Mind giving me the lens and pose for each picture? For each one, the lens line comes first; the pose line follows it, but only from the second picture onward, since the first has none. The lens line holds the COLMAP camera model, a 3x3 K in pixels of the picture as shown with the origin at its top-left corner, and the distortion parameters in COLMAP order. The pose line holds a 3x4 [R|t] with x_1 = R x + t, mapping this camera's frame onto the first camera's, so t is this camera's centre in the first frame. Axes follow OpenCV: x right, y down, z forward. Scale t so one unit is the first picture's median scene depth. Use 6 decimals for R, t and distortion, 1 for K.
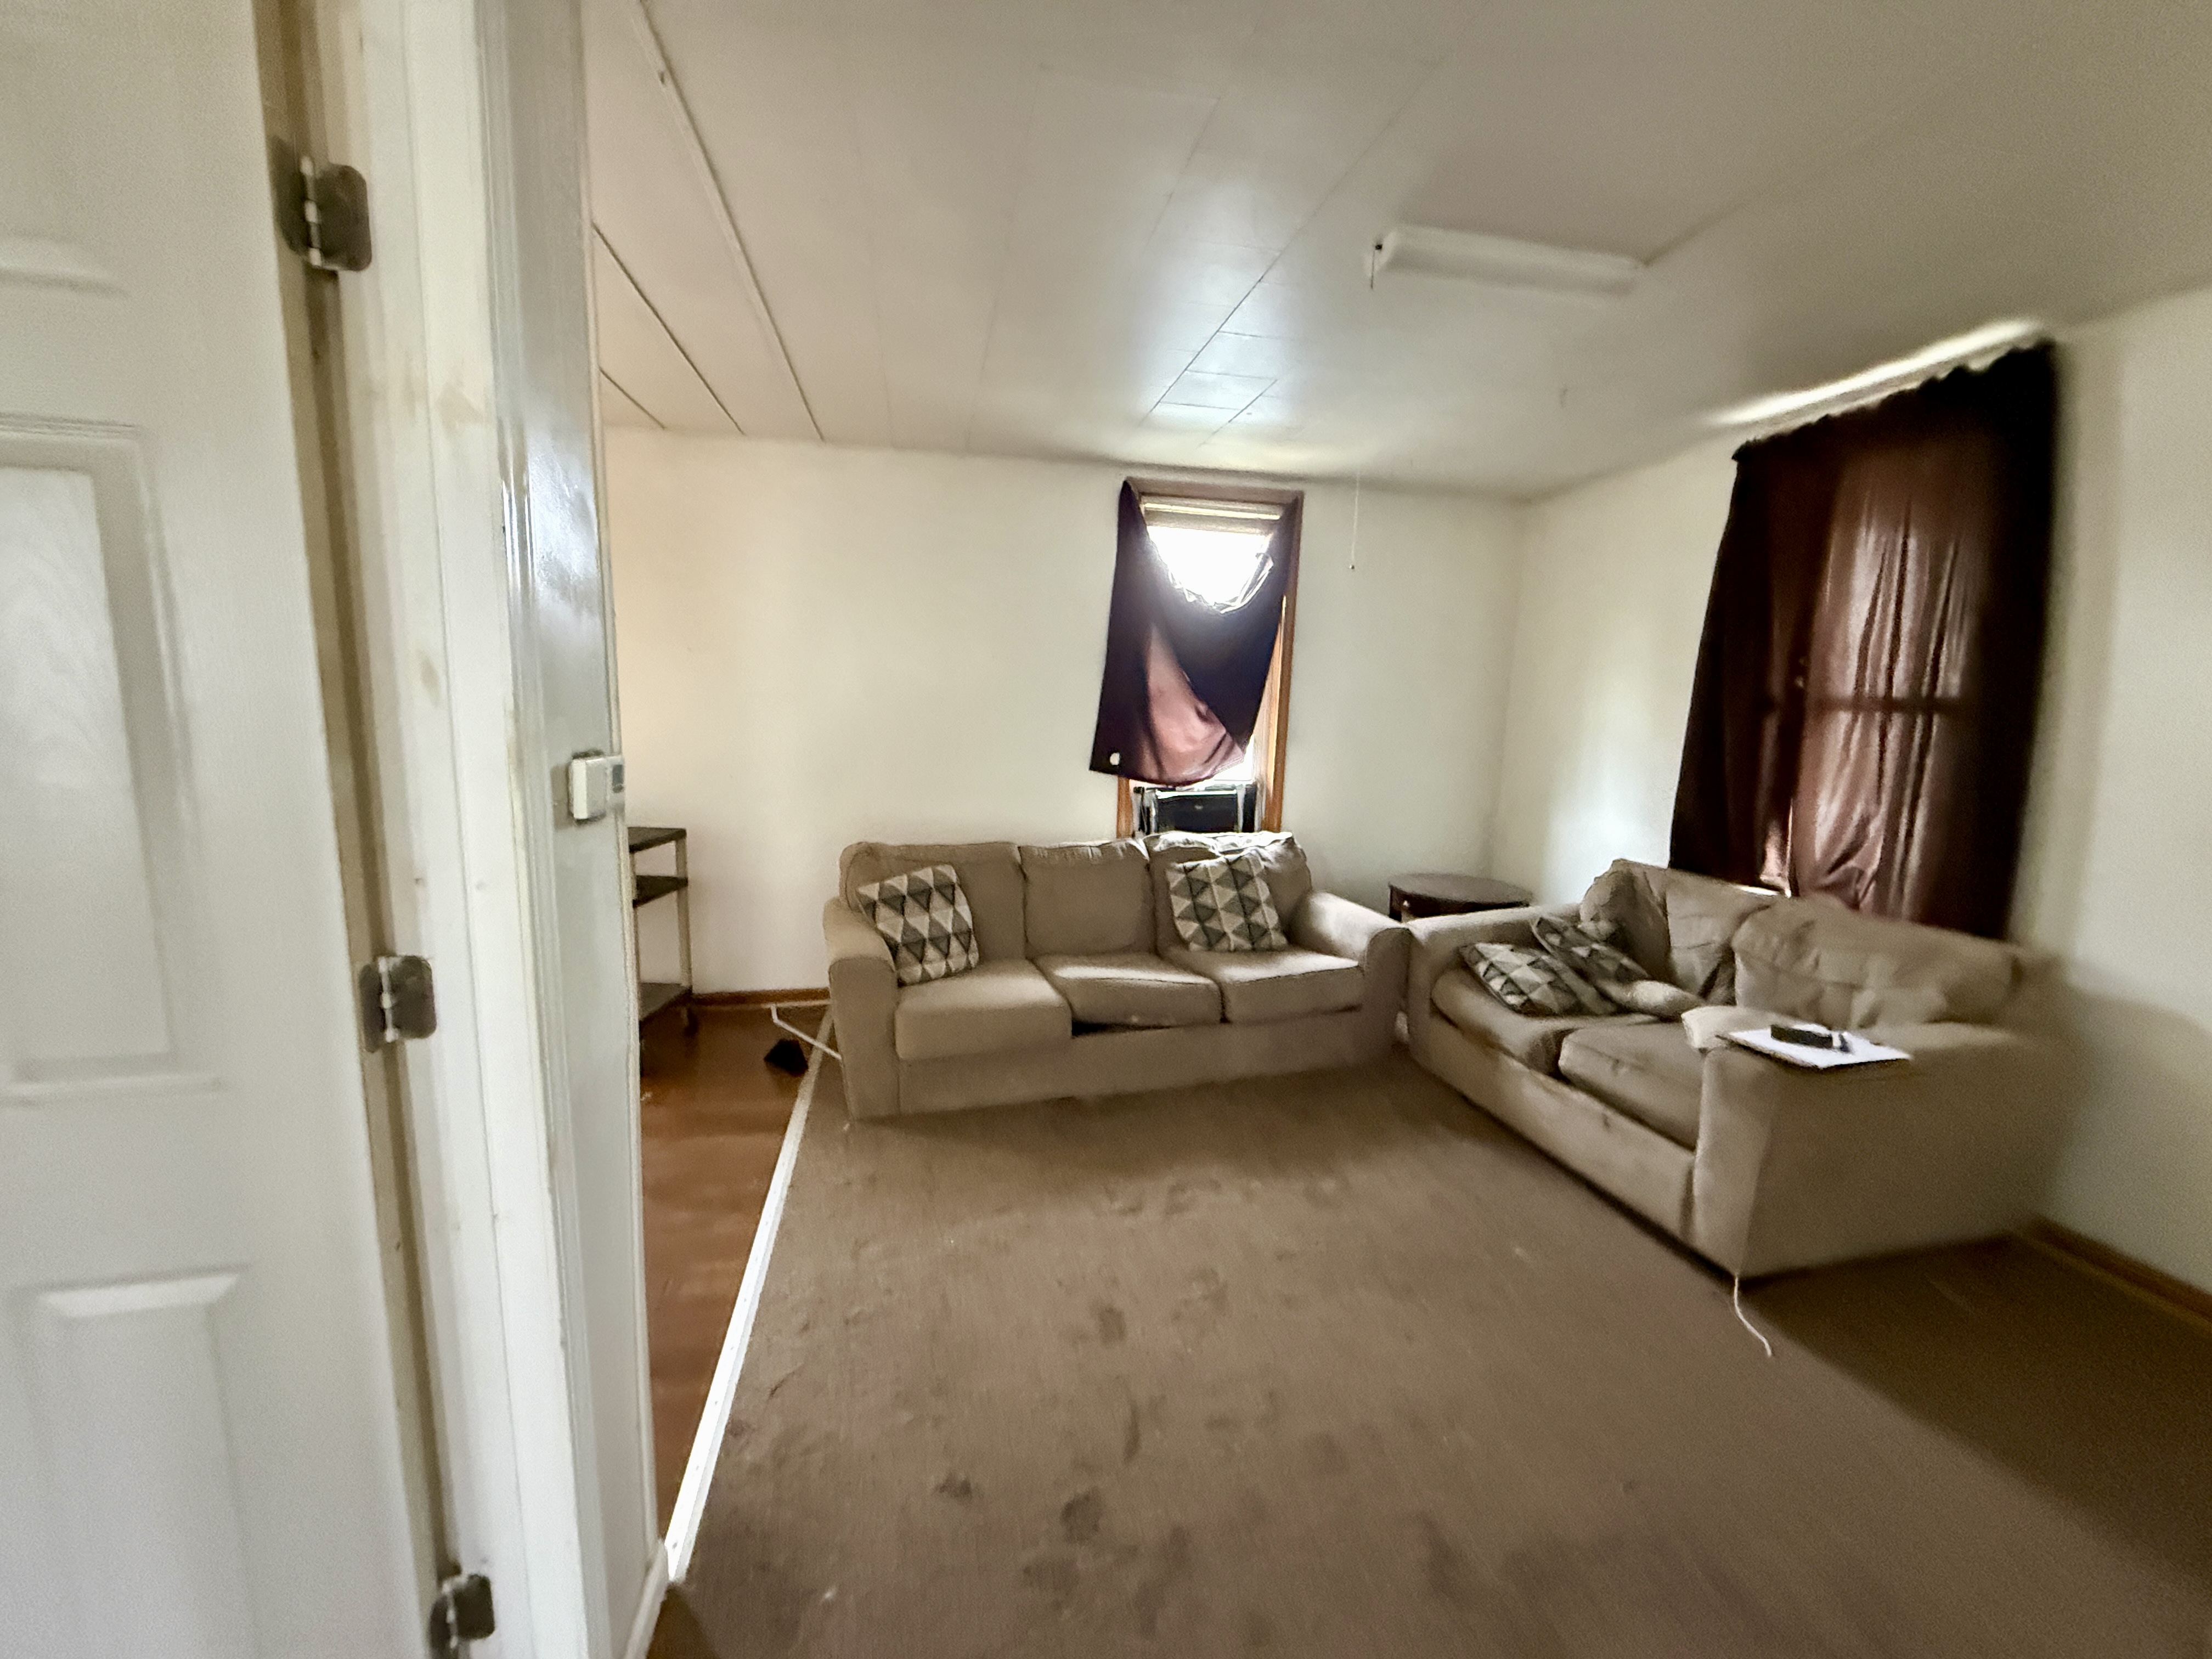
lens RADIAL K [[879.0, 0, 1103.3], [0, 879.0, 822.8], [0, 0, 1]] dist [0.000256, -0.000427]
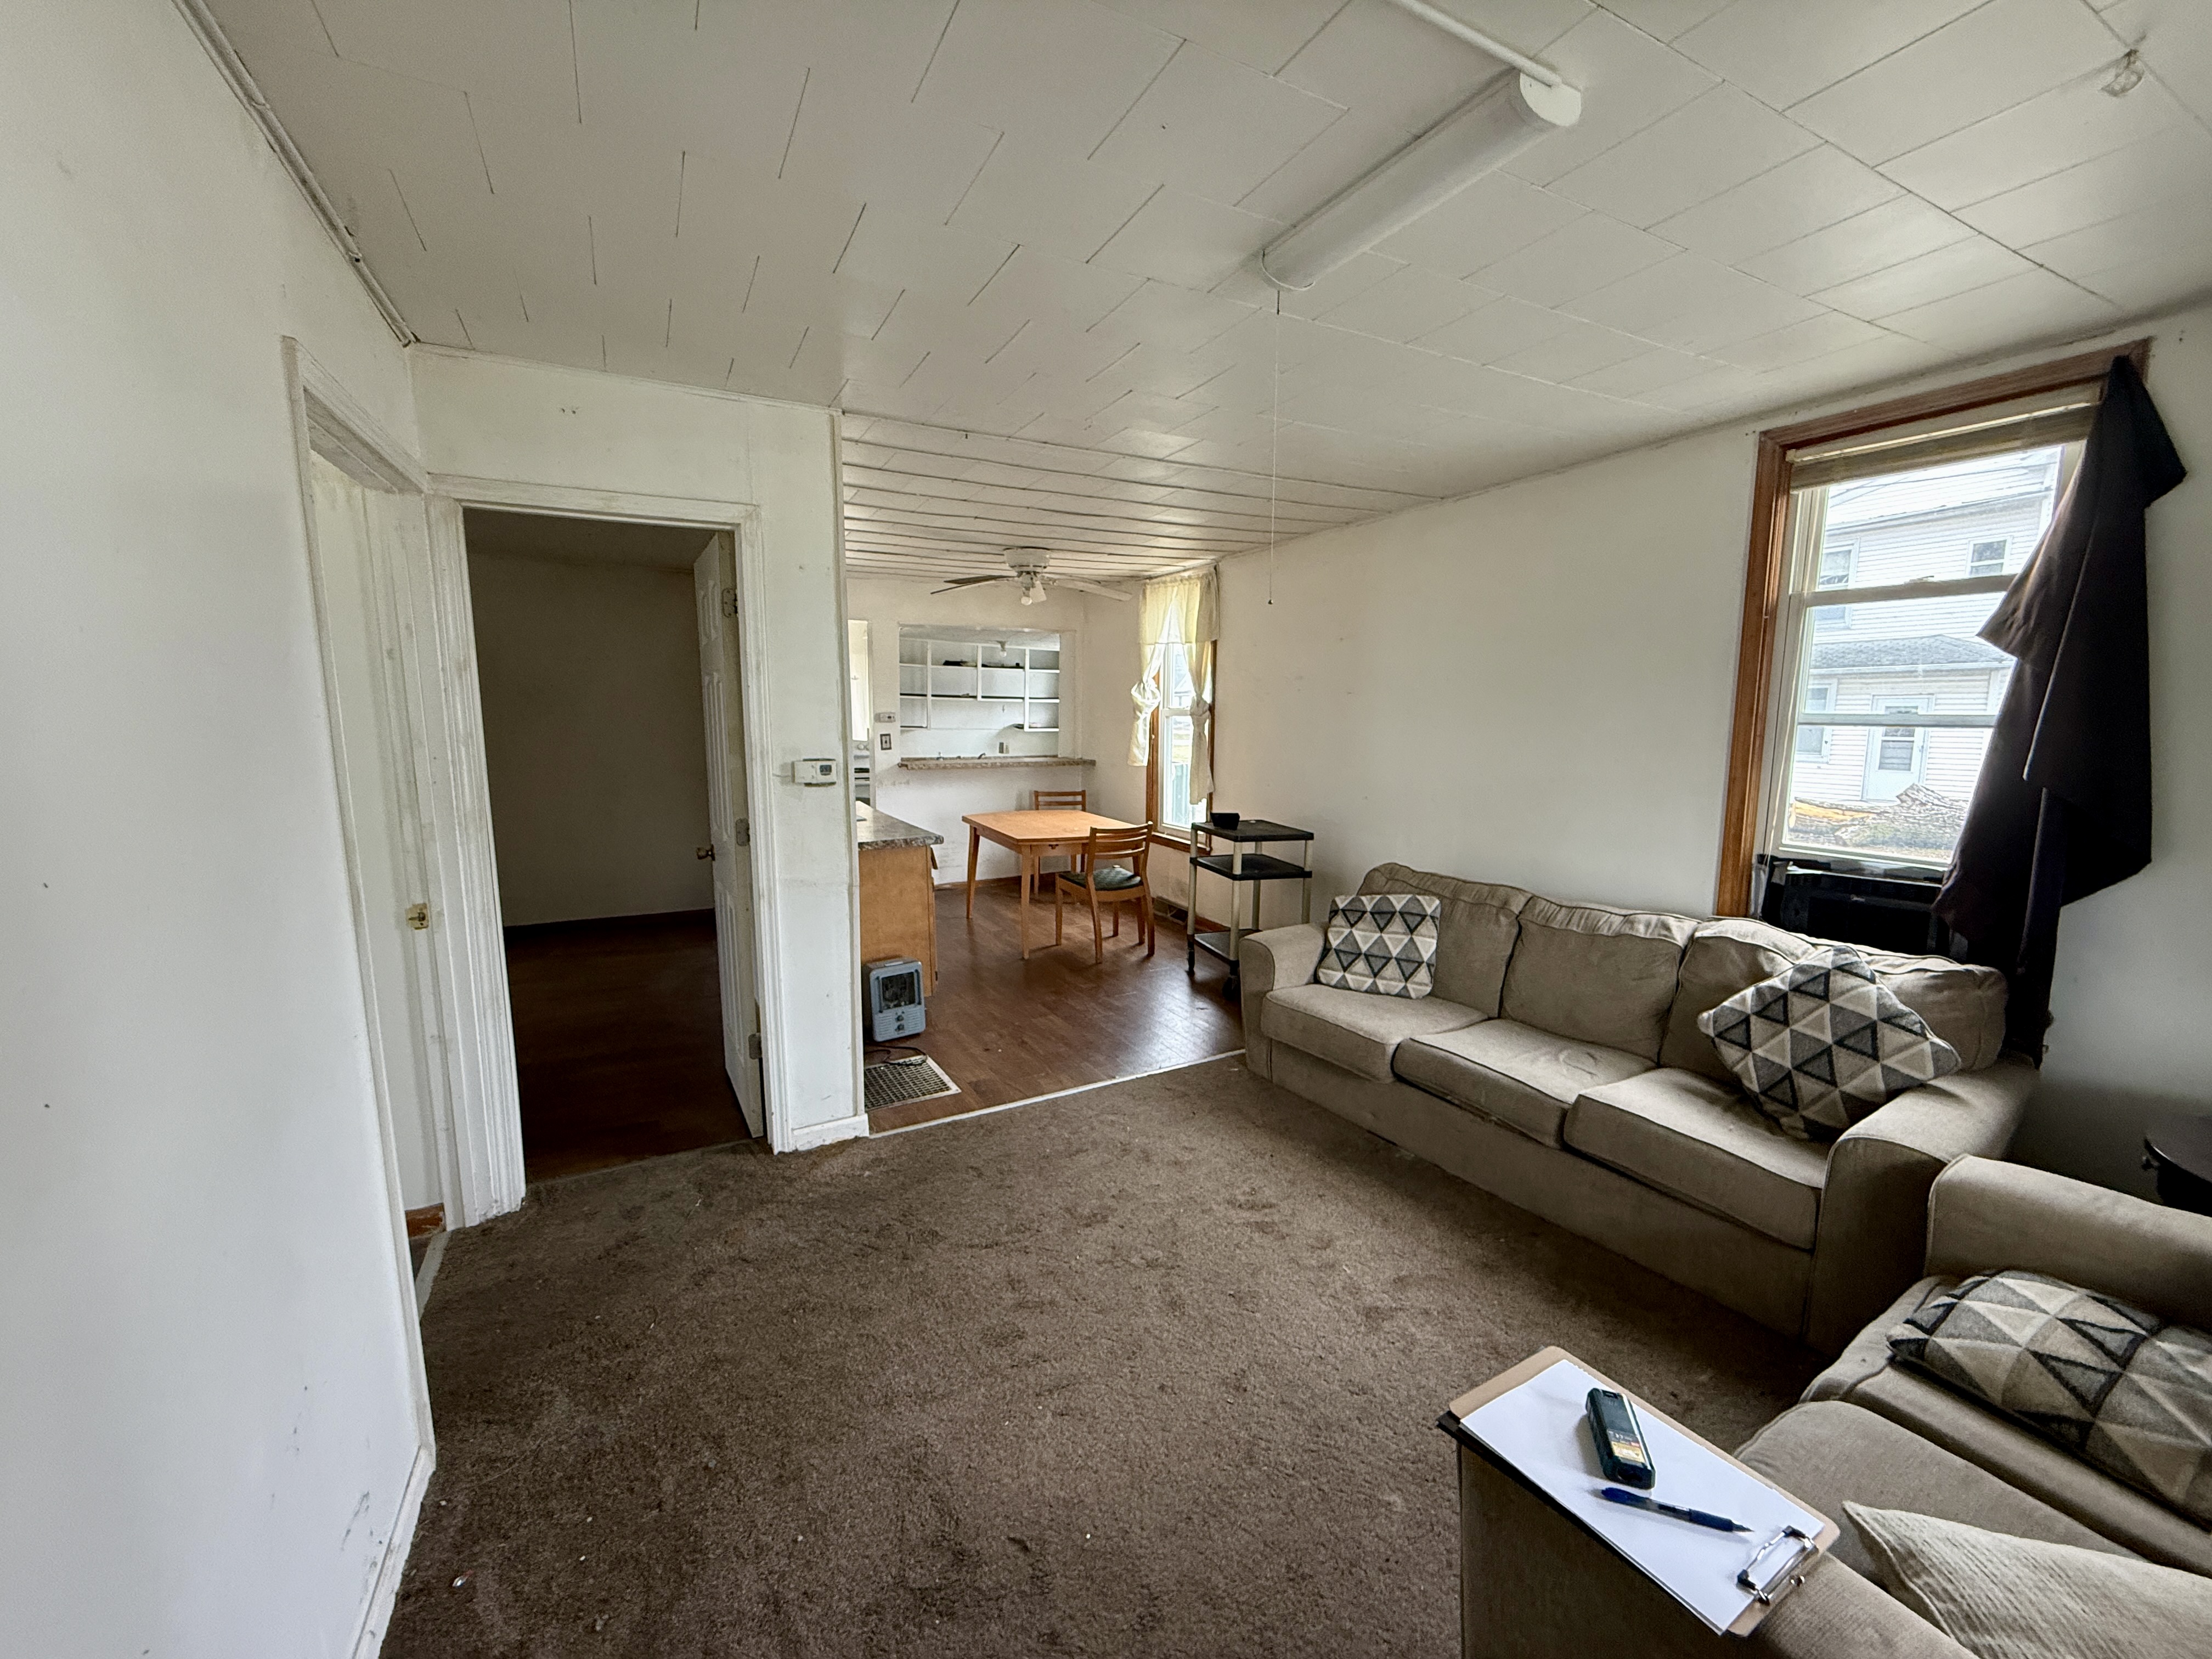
lens RADIAL K [[879.0, 0, 1104.2], [0, 879.0, 837.3], [0, 0, 1]] dist [0.000256, -0.000427]
pose [[0.282111, 0.117664, -0.952139, 0.704600], [-0.118165, 0.989155, 0.087227, -0.066862], [0.952077, 0.087901, 0.292956, 0.338809]]
